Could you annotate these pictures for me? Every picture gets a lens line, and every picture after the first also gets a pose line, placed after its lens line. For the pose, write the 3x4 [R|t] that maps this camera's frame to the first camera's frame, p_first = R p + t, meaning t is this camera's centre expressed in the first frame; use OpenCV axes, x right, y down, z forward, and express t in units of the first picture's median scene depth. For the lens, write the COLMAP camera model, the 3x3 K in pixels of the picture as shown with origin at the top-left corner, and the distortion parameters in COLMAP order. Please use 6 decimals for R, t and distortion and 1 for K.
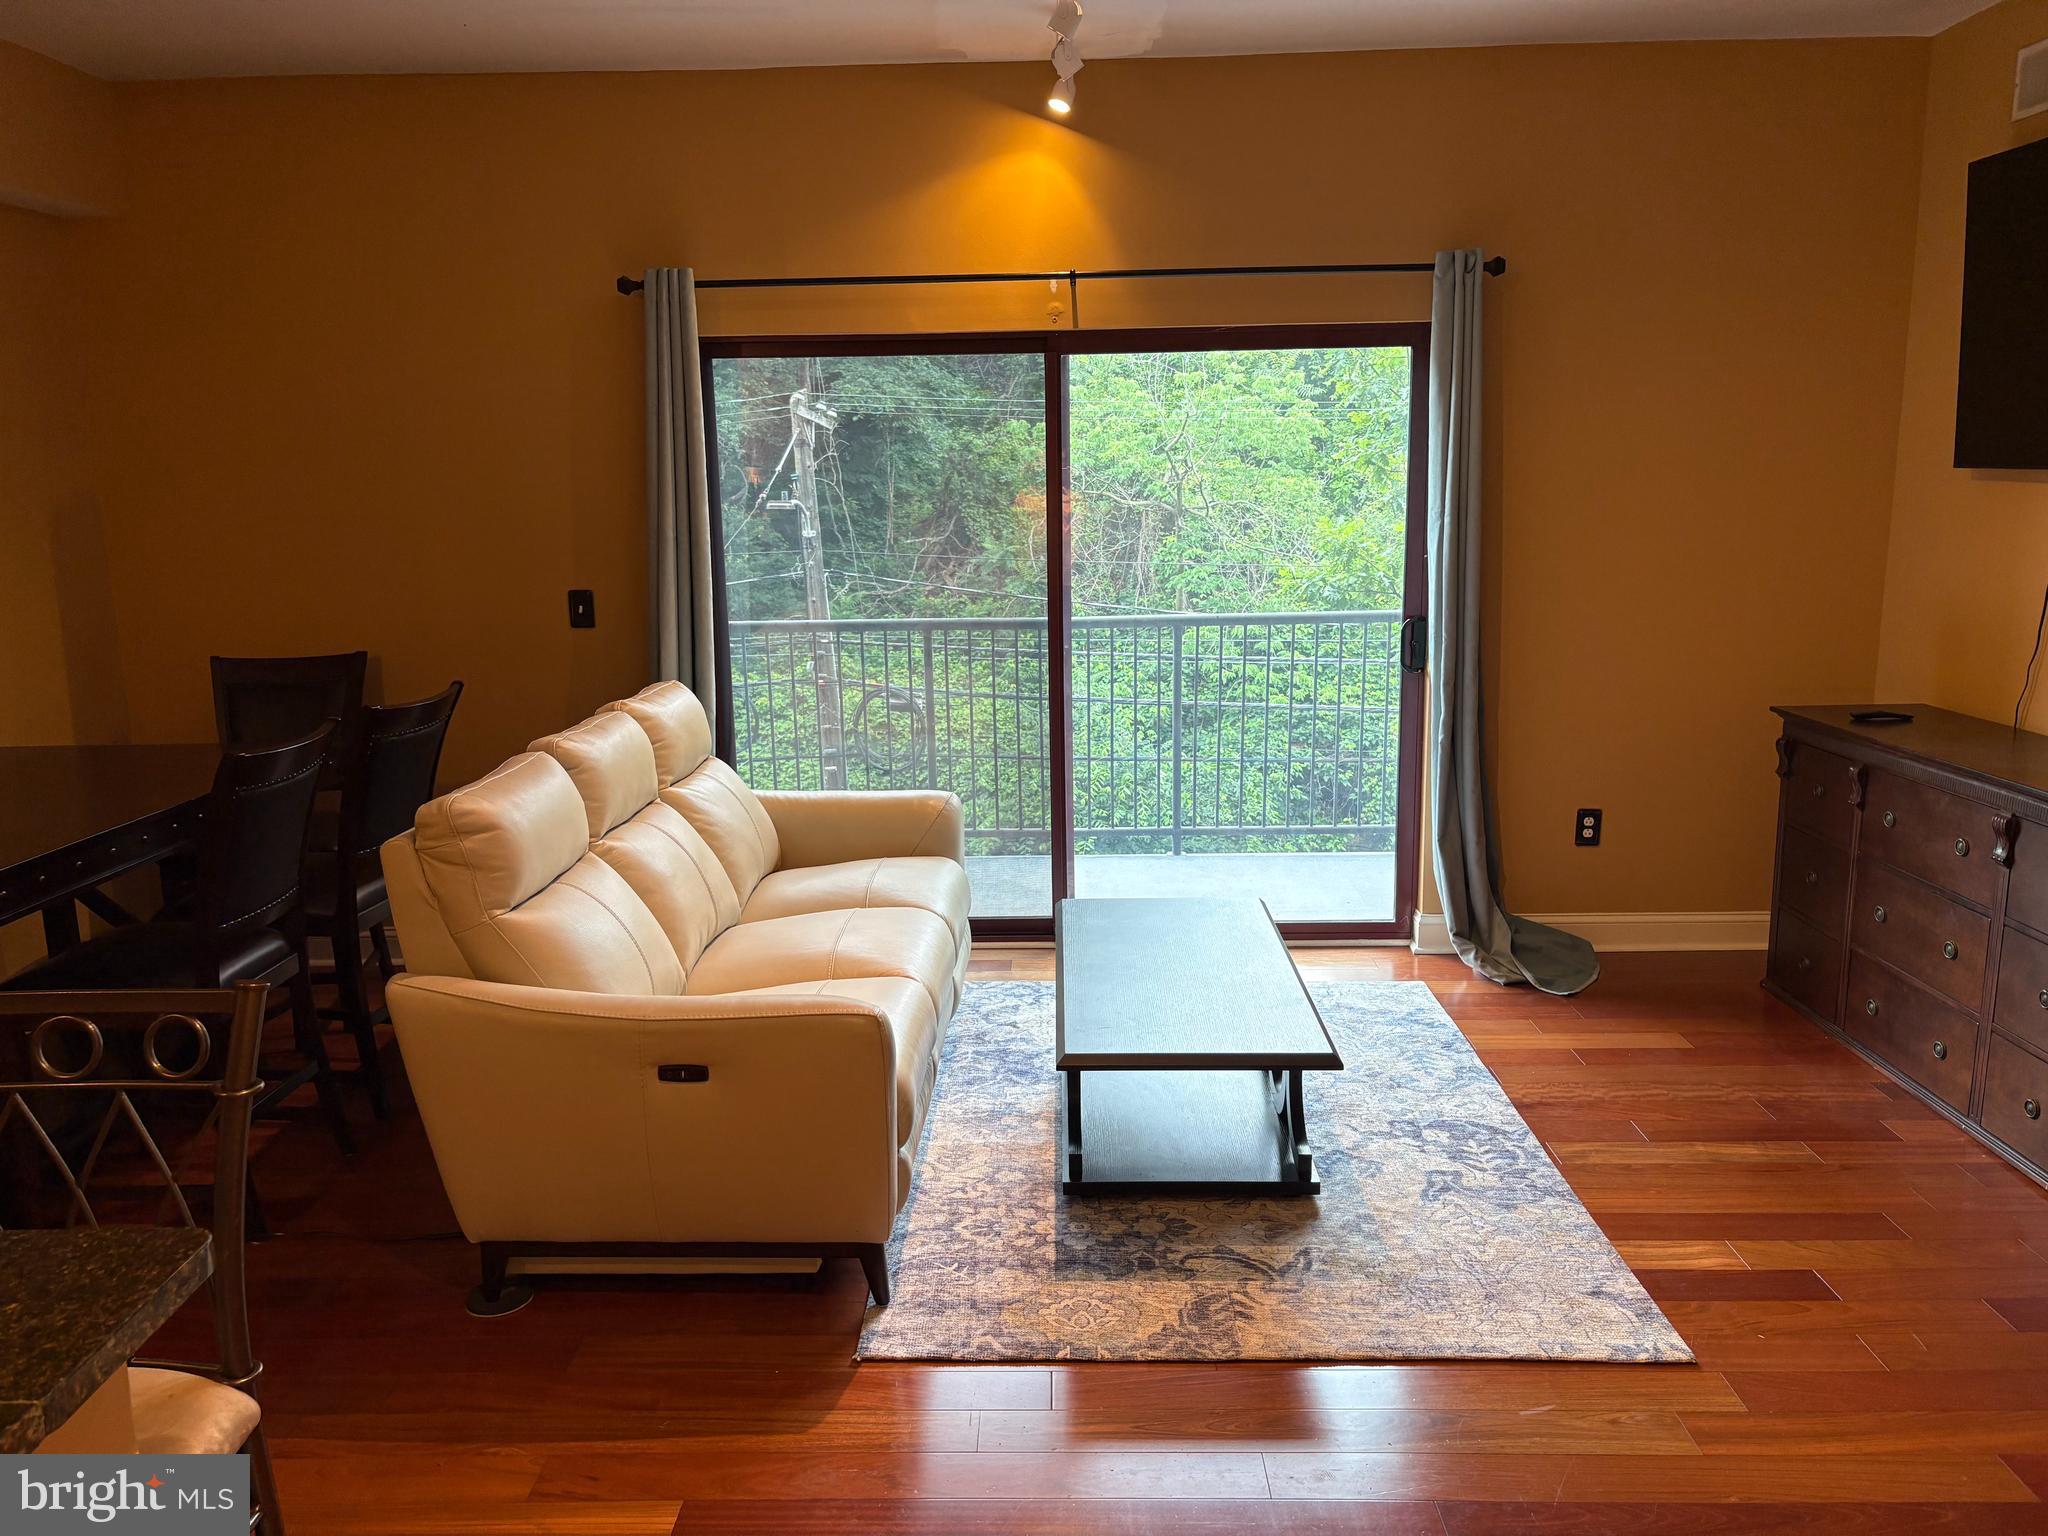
lens RADIAL K [[1551.2, 0, 1008.7], [0, 1551.2, 763.3], [0, 0, 1]] dist [0.033205, -0.016104]
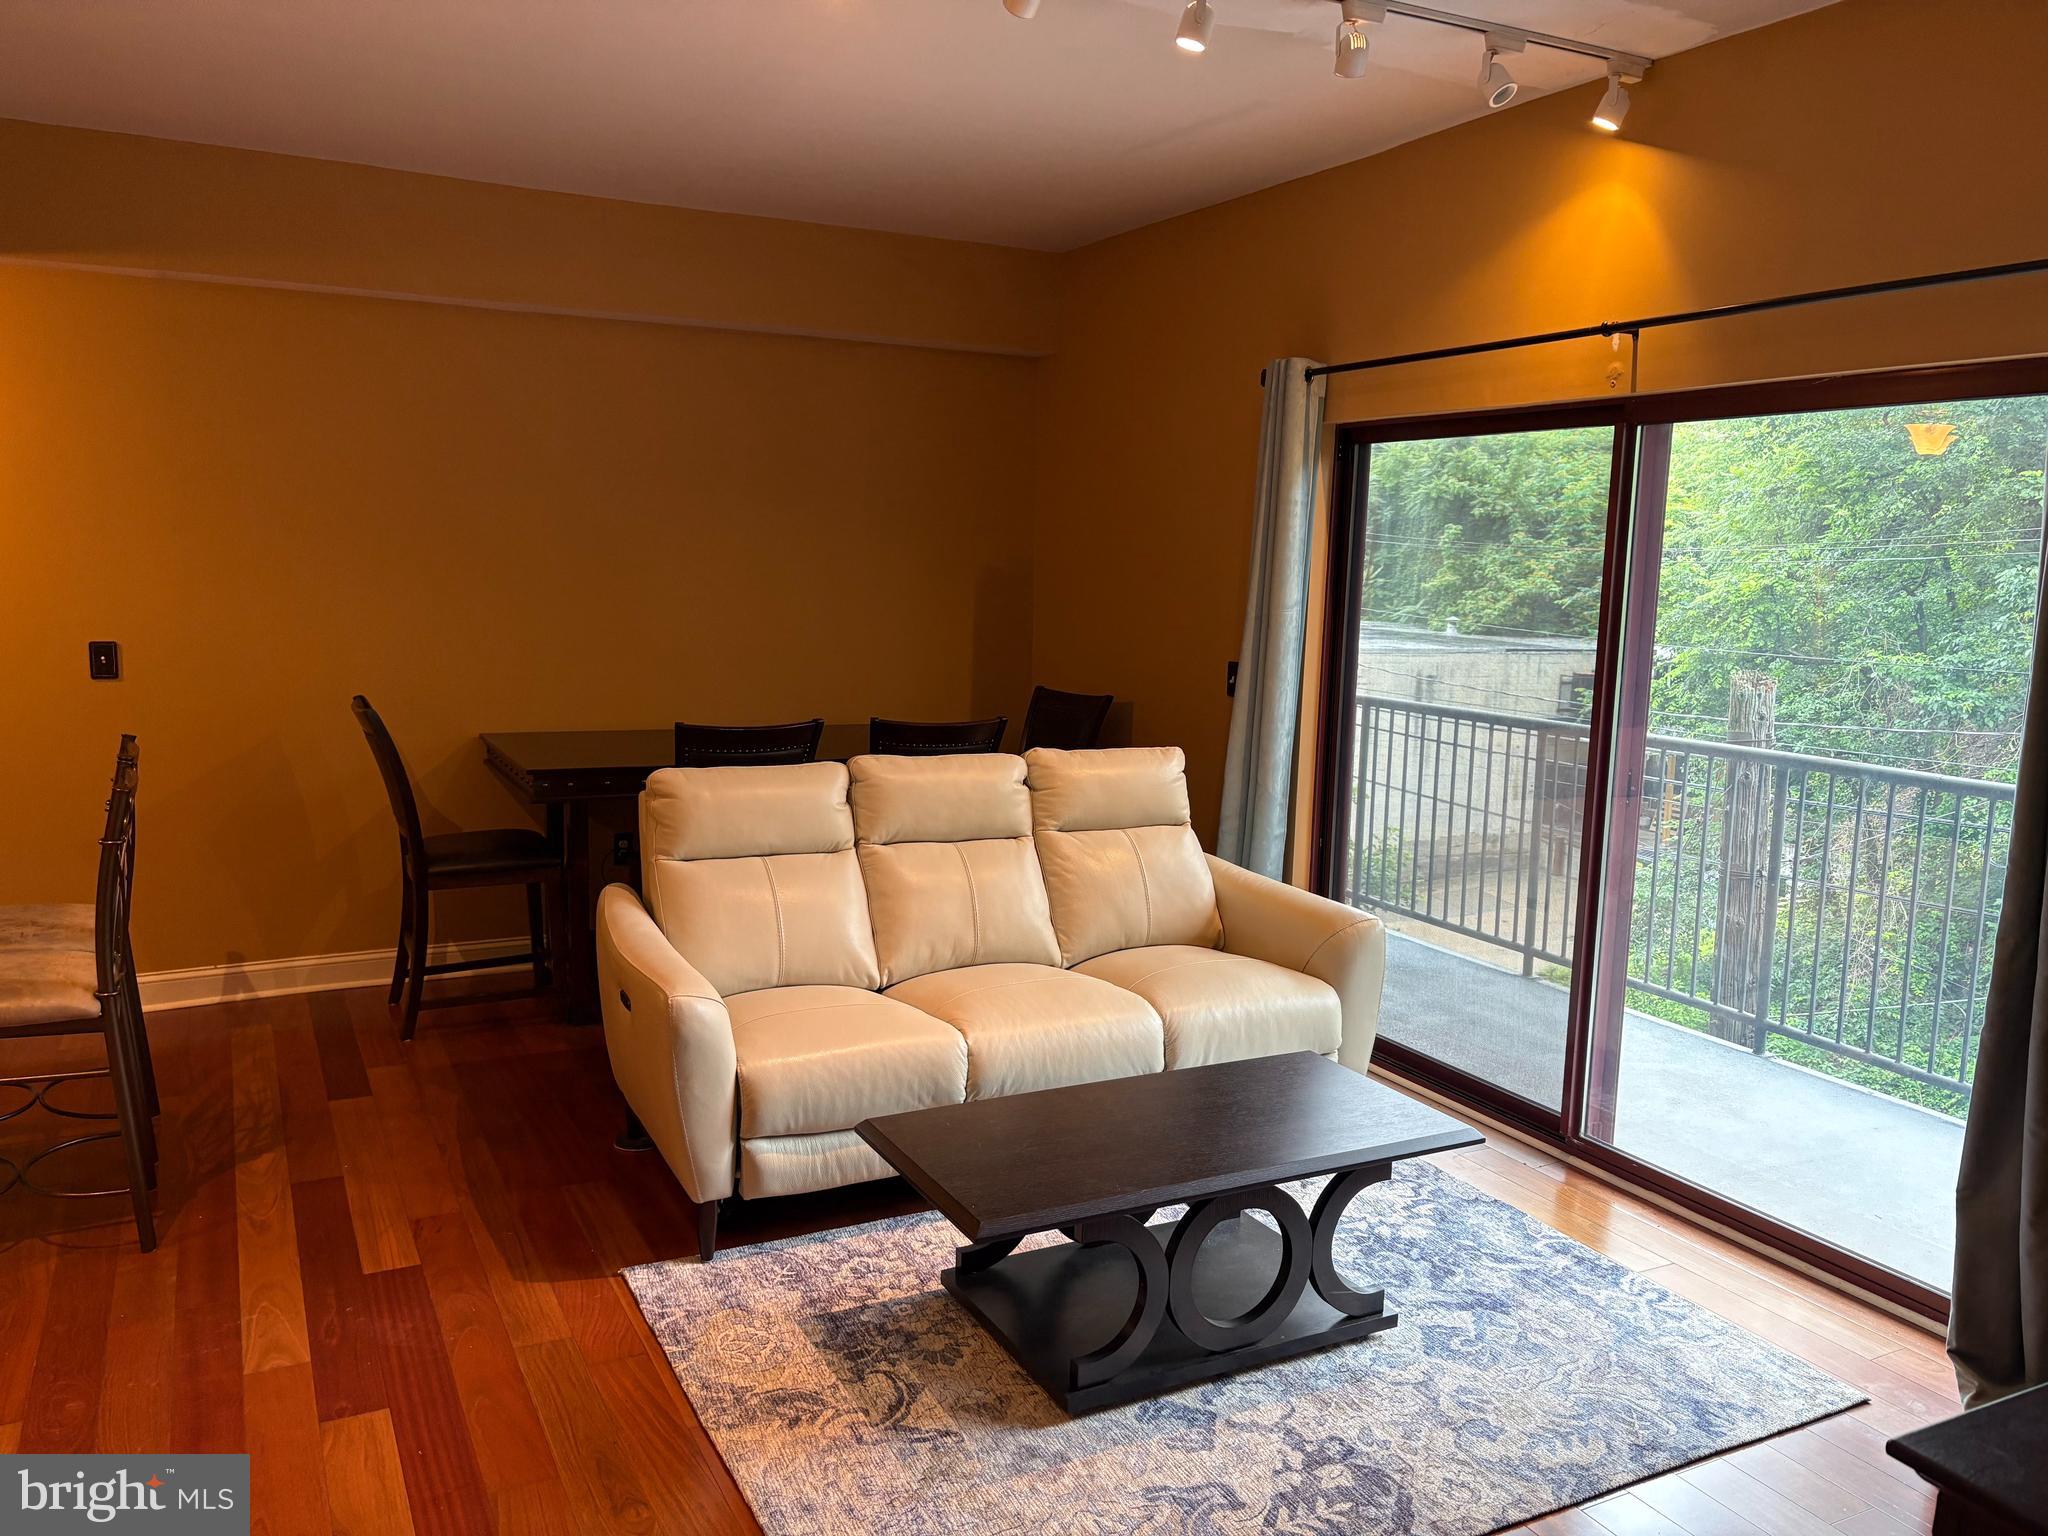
lens RADIAL K [[1551.2, 0, 1010.7], [0, 1551.2, 769.0], [0, 0, 1]] dist [0.033205, -0.016104]
pose [[0.480204, 0.151676, -0.863944, 0.612069], [-0.196876, 0.978444, 0.062349, -0.078687], [0.854777, 0.140149, 0.499714, 0.357881]]
